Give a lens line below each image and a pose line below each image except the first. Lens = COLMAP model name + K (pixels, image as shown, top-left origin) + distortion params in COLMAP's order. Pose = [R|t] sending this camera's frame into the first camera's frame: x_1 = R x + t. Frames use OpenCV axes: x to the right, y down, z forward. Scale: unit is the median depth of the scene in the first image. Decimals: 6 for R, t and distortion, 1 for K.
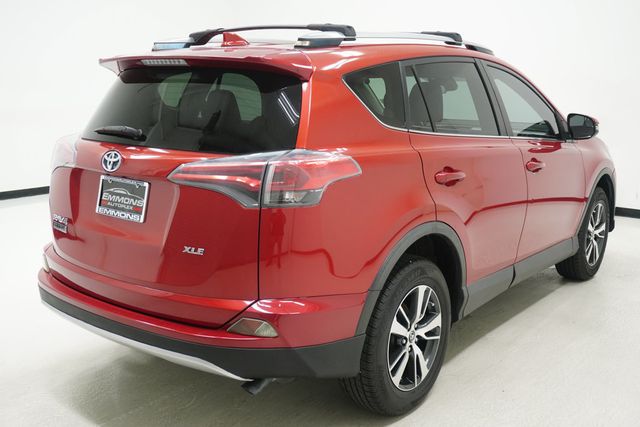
lens RADIAL K [[670.2, 0, 320.0], [0, 670.2, 213.5], [0, 0, 1]] dist [0.002664, 0.004986]
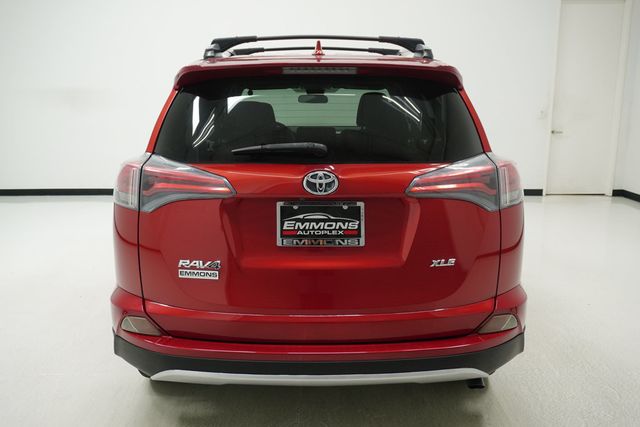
lens RADIAL K [[557.8, 0, 320.0], [0, 557.8, 213.5], [0, 0, 1]] dist [0.085847, 0.001531]
pose [[0.781132, -0.137105, 0.609126, -0.743337], [0.130761, 0.989880, 0.055122, -0.077139], [-0.610520, 0.036592, 0.791155, 0.414313]]
